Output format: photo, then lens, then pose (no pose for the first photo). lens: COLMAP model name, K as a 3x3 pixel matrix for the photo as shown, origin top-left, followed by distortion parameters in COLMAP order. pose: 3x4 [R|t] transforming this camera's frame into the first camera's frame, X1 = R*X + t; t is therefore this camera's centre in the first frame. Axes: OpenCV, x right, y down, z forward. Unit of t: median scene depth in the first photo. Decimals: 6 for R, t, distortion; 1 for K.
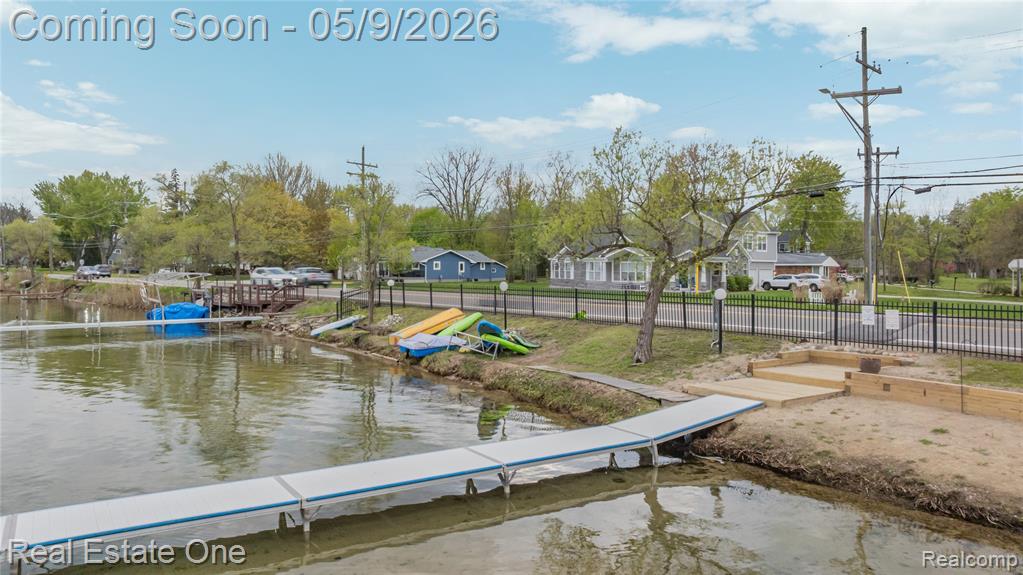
lens RADIAL K [[738.1, 0, 508.1], [0, 738.1, 270.0], [0, 0, 1]] dist [-0.027049, 0.005658]
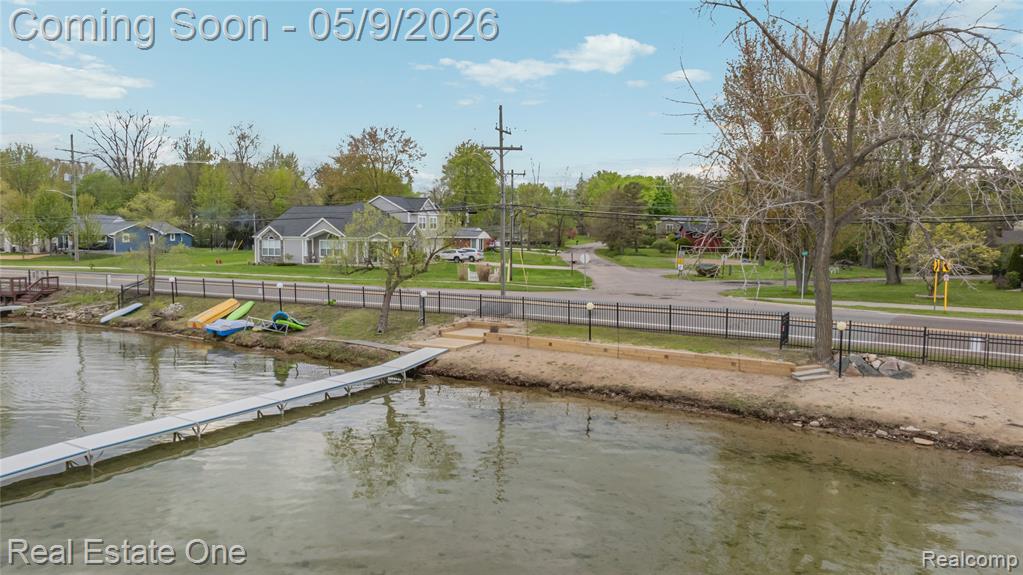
lens RADIAL K [[738.1, 0, 512.6], [0, 738.1, 284.7], [0, 0, 1]] dist [-0.027049, 0.005658]
pose [[0.901384, -0.036567, 0.431475, -0.246068], [0.000567, 0.996527, 0.083272, -0.113732], [-0.433021, -0.074815, 0.898274, -0.608408]]
